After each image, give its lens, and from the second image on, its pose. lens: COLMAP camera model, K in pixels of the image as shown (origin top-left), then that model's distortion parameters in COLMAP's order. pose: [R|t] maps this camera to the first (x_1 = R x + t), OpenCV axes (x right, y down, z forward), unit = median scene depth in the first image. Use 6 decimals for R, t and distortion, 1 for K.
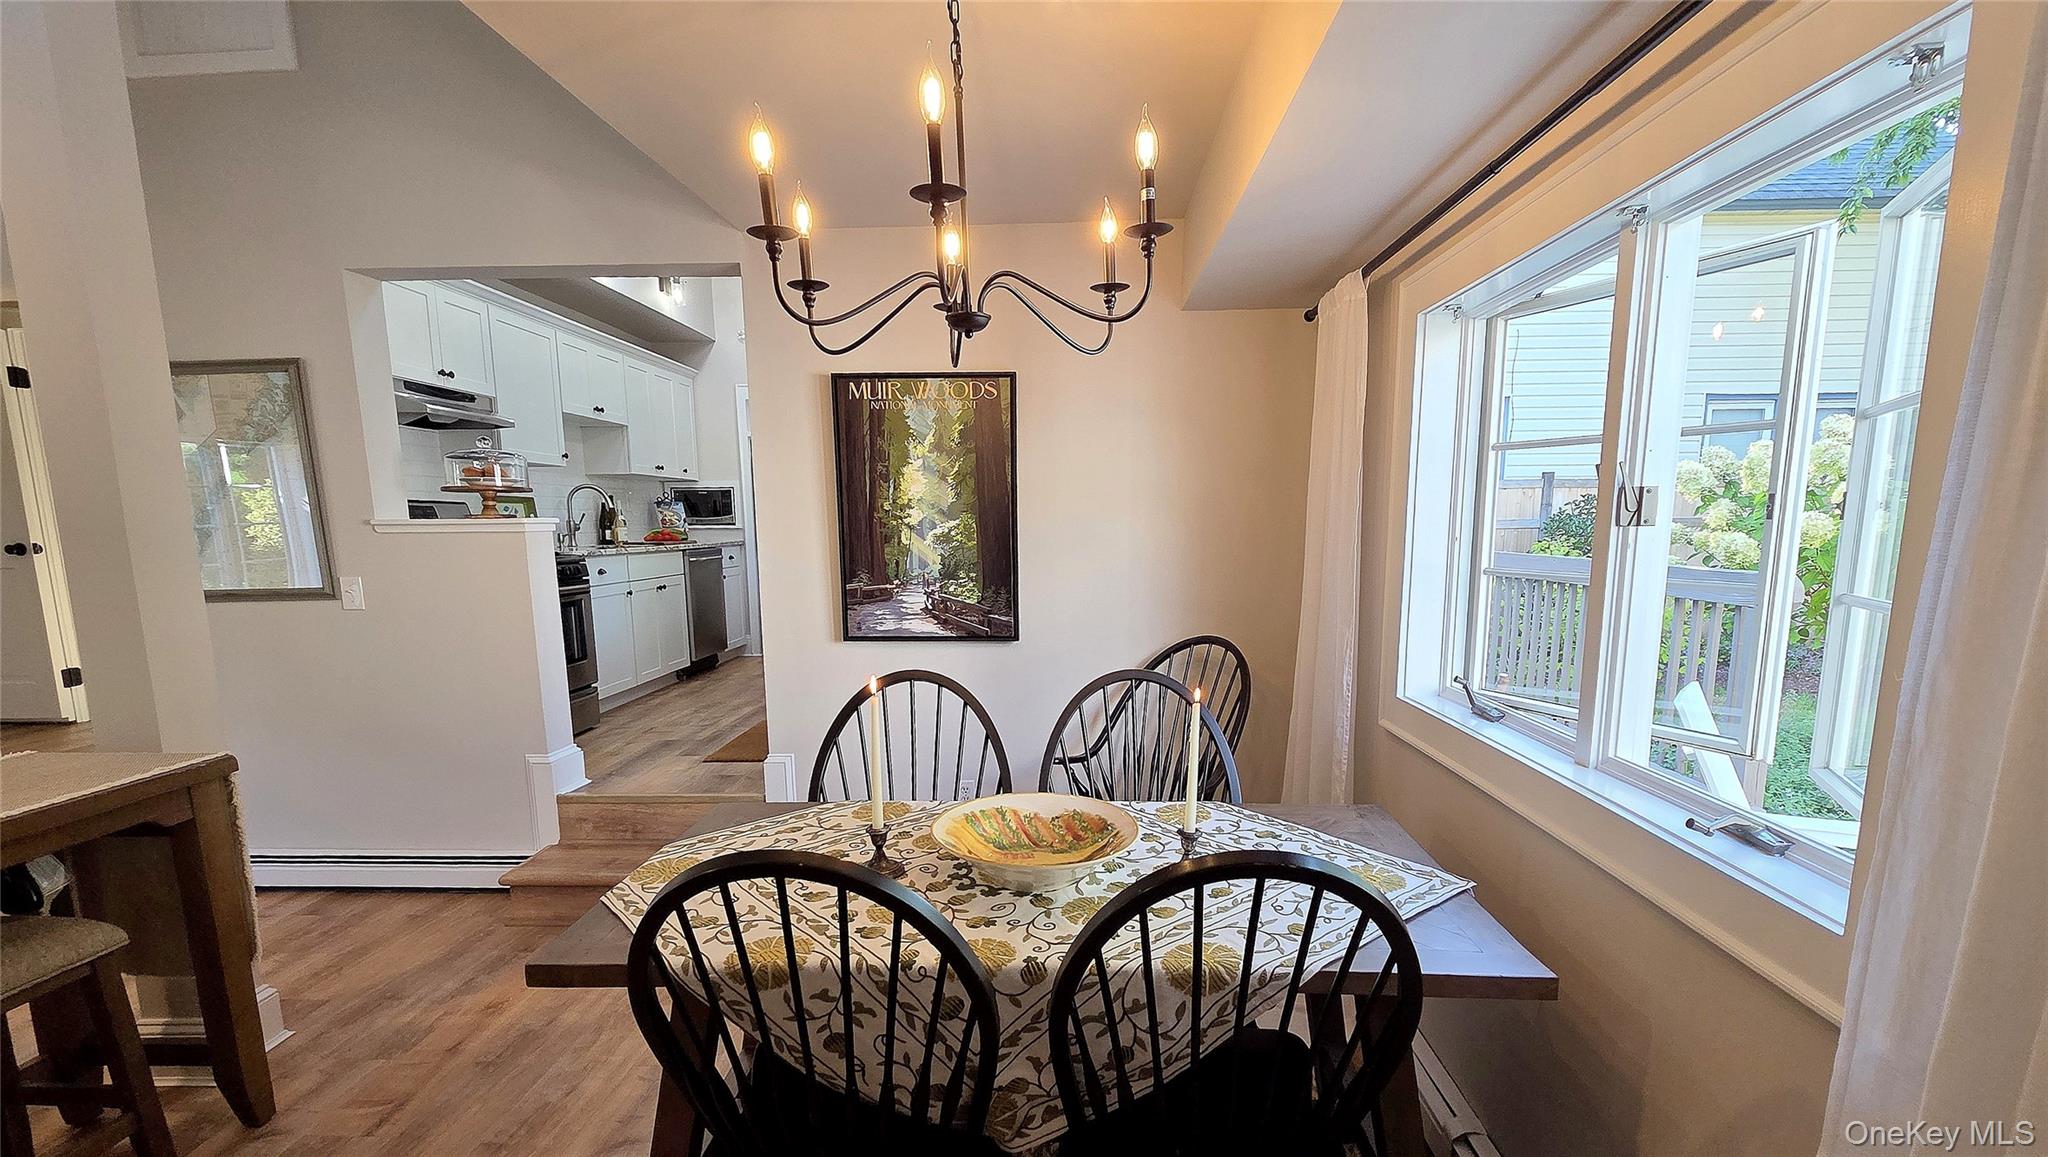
lens RADIAL K [[905.4, 0, 1050.2], [0, 905.4, 656.7], [0, 0, 1]] dist [0.004794, 0.000467]
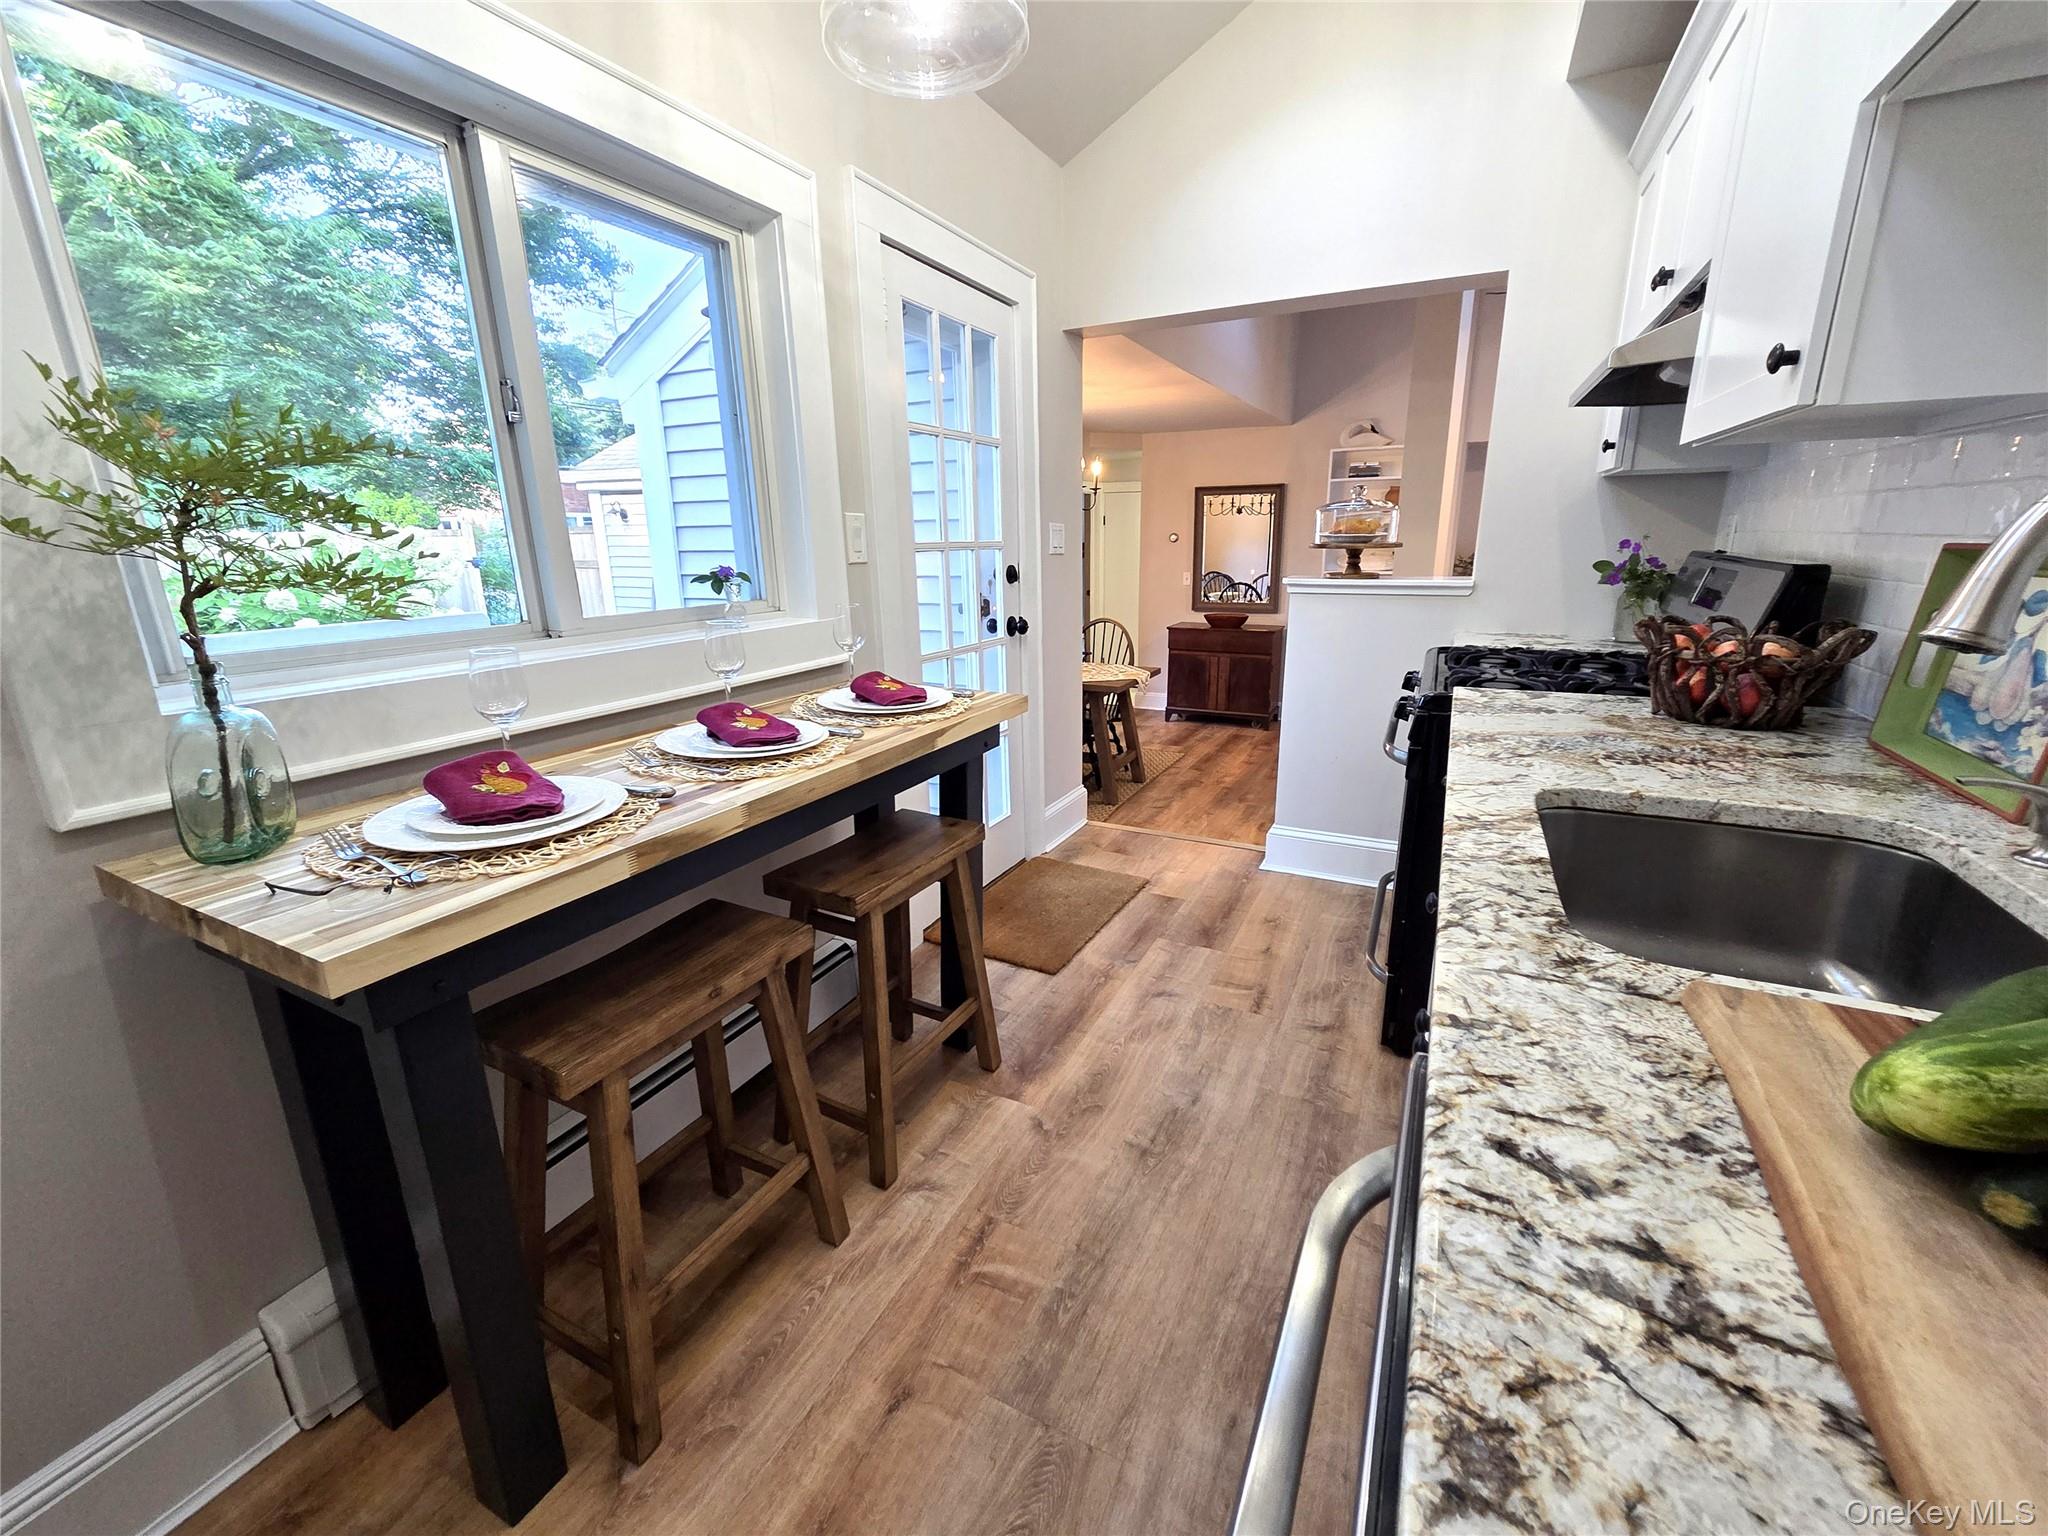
lens RADIAL K [[846.0, 0, 1027.1], [0, 846.0, 760.0], [0, 0, 1]] dist [0.004534, -0.000226]
pose [[-0.904053, -0.091388, 0.417535, -0.720567], [0.084665, 0.919229, 0.384514, -0.352100], [-0.418950, 0.382971, -0.823294, 1.981028]]
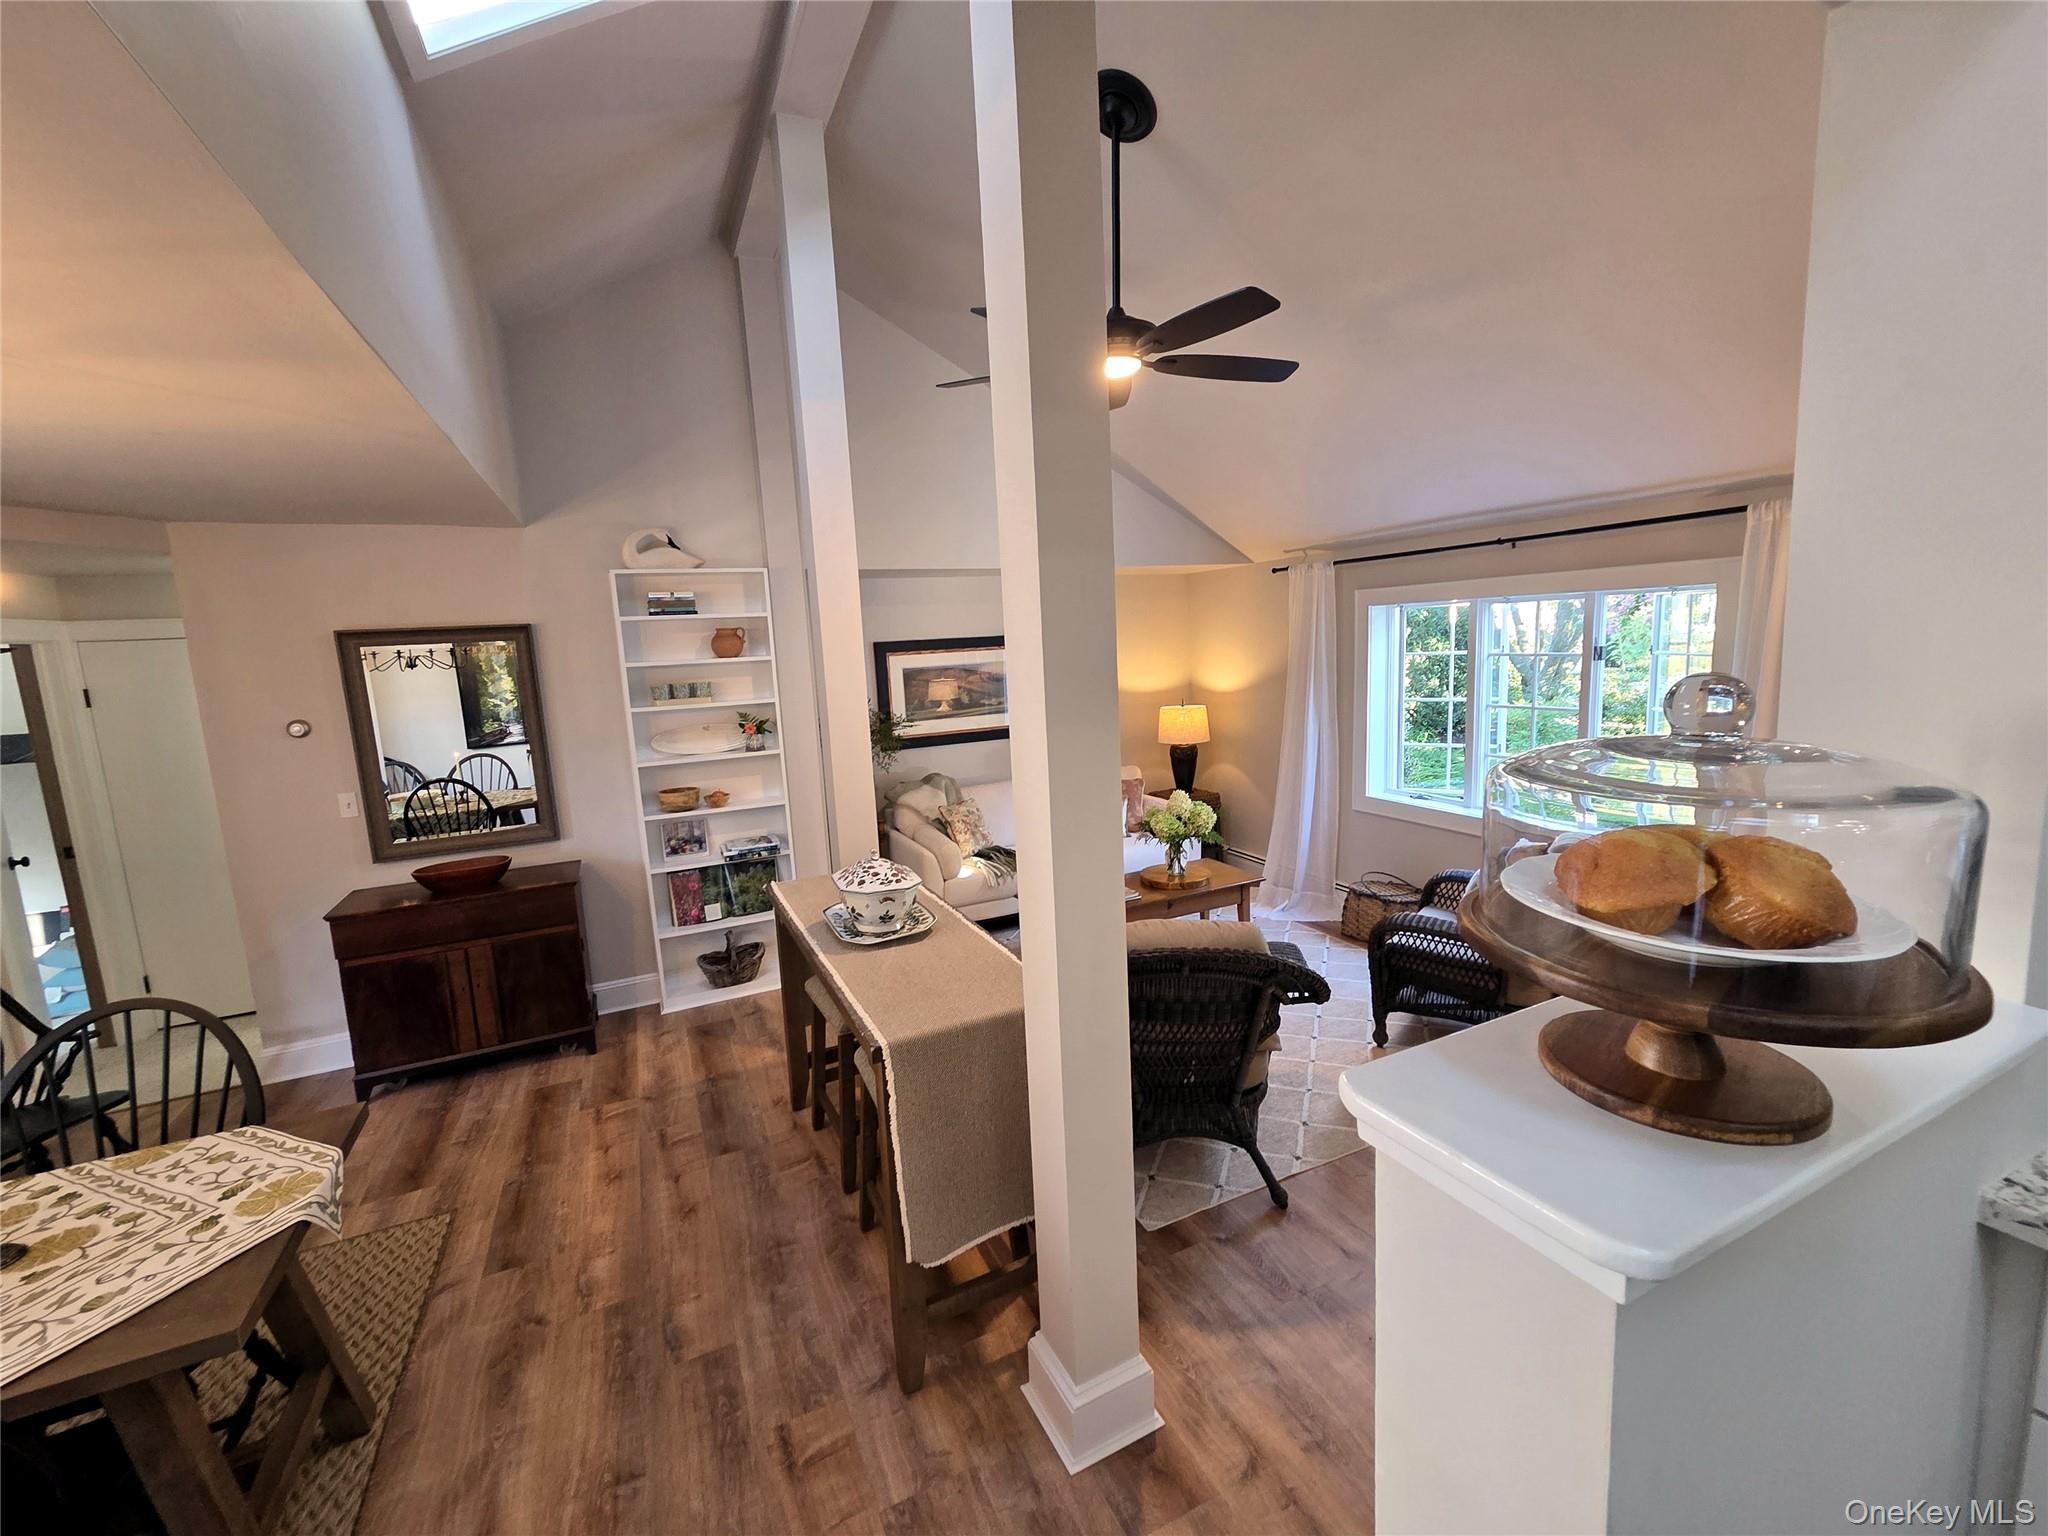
lens RADIAL K [[843.0, 0, 1025.4], [0, 843.0, 753.8], [0, 0, 1]] dist [0.002003, -0.000023]
pose [[-0.889934, 0.113428, -0.441759, -0.433330], [-0.013385, 0.961669, 0.273887, -0.282714], [0.455892, 0.249654, -0.854304, 1.121533]]
